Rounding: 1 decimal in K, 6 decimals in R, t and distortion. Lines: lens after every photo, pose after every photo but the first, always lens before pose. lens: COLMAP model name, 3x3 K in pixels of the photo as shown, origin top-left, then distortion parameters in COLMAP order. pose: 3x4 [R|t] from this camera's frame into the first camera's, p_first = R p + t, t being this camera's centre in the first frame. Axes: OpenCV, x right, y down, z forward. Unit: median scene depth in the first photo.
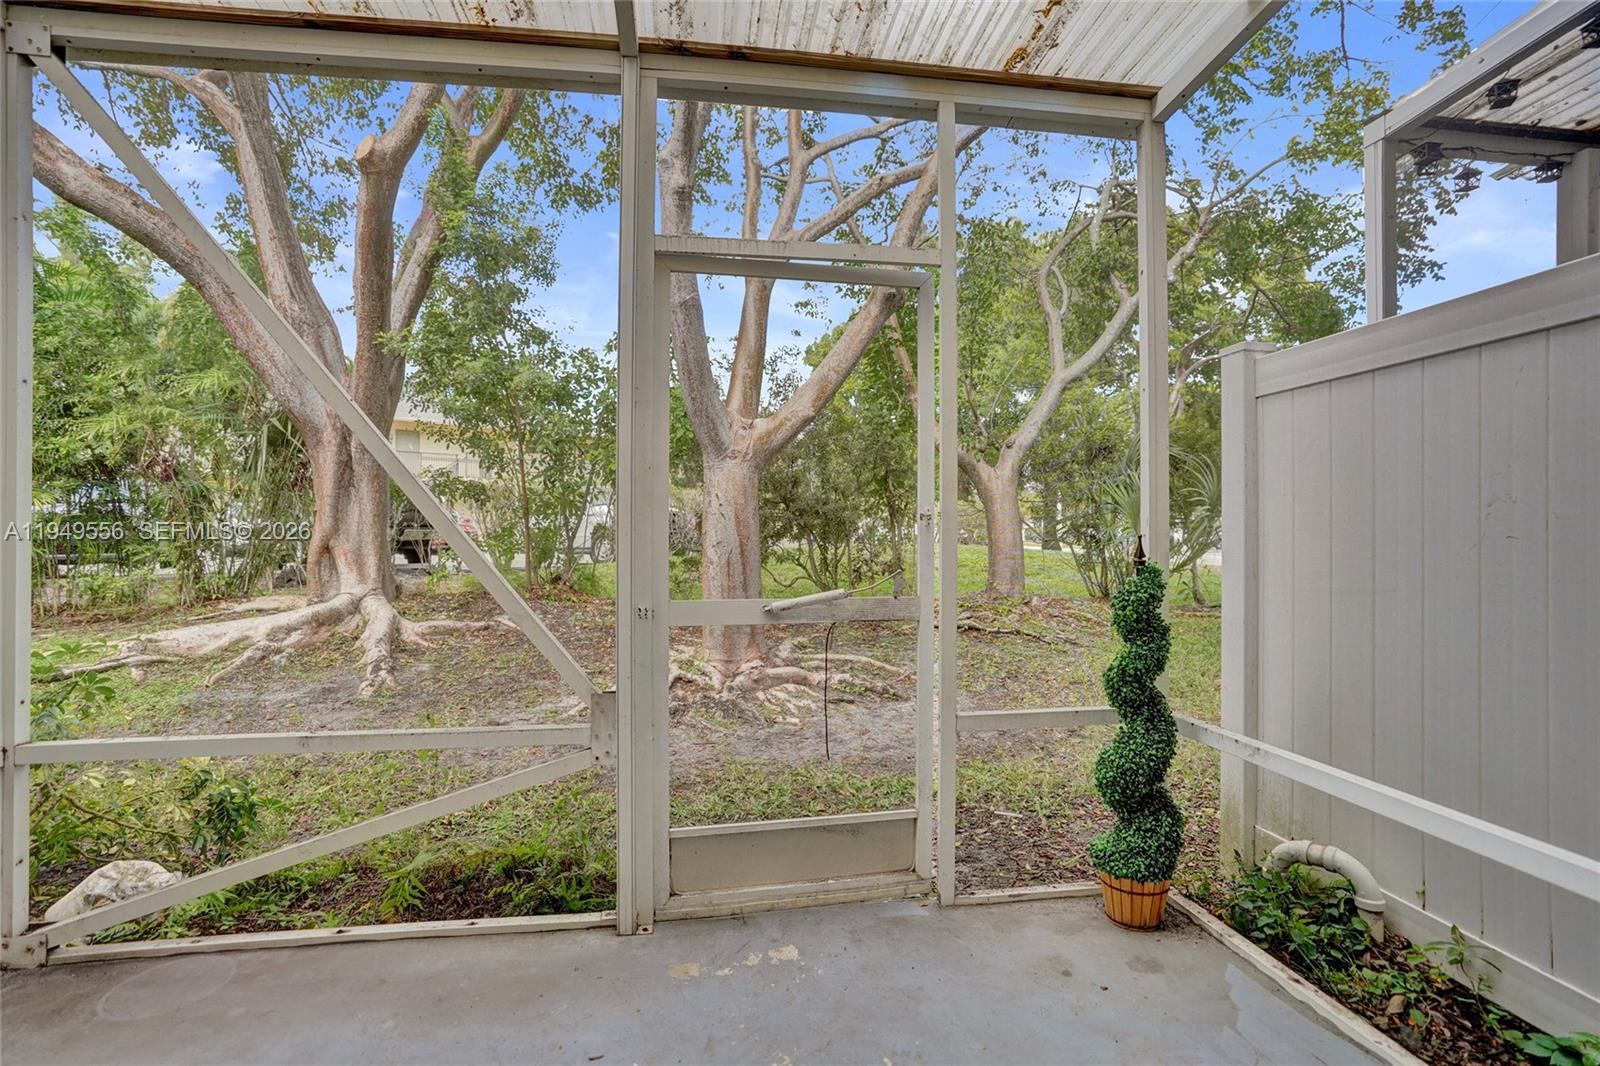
lens RADIAL K [[769.3, 0, 803.1], [0, 769.3, 533.7], [0, 0, 1]] dist [-0.001019, 0.000866]
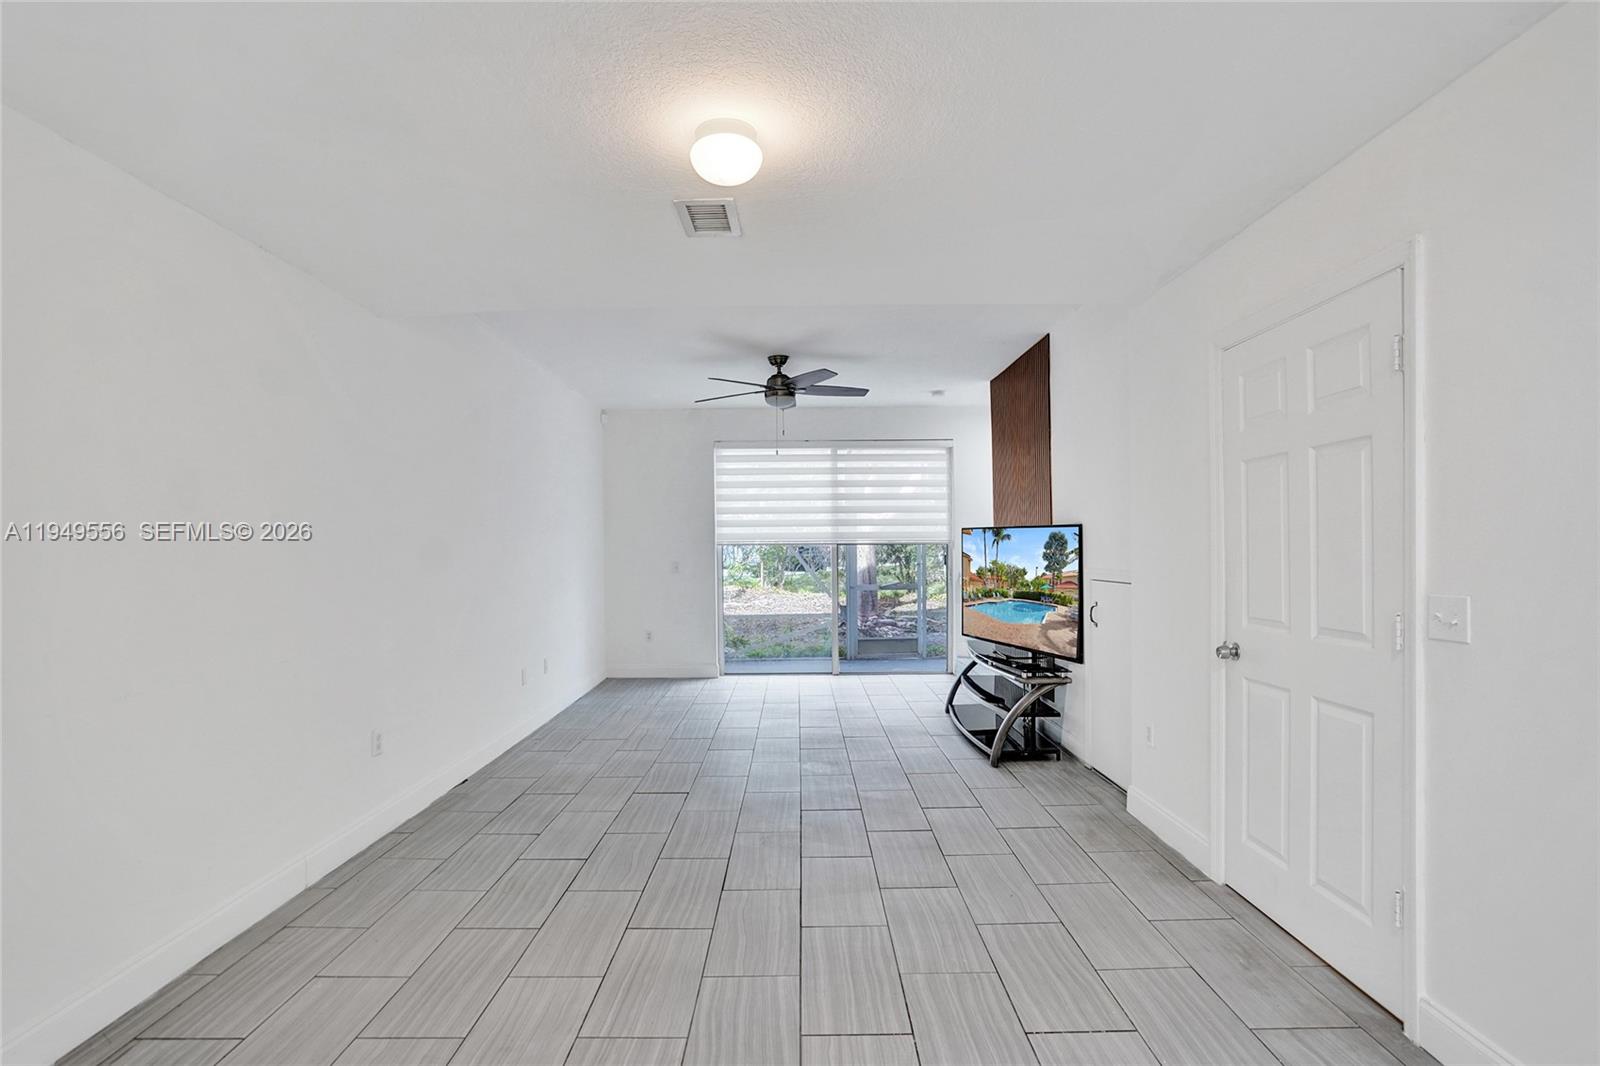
lens RADIAL K [[769.3, 0, 798.2], [0, 769.3, 542.0], [0, 0, 1]] dist [-0.001019, 0.000866]
pose [[0.988673, -0.010914, -0.149687, 0.064239], [0.010010, 0.999927, -0.006792, -0.053331], [0.149750, 0.005217, 0.988710, -1.428161]]
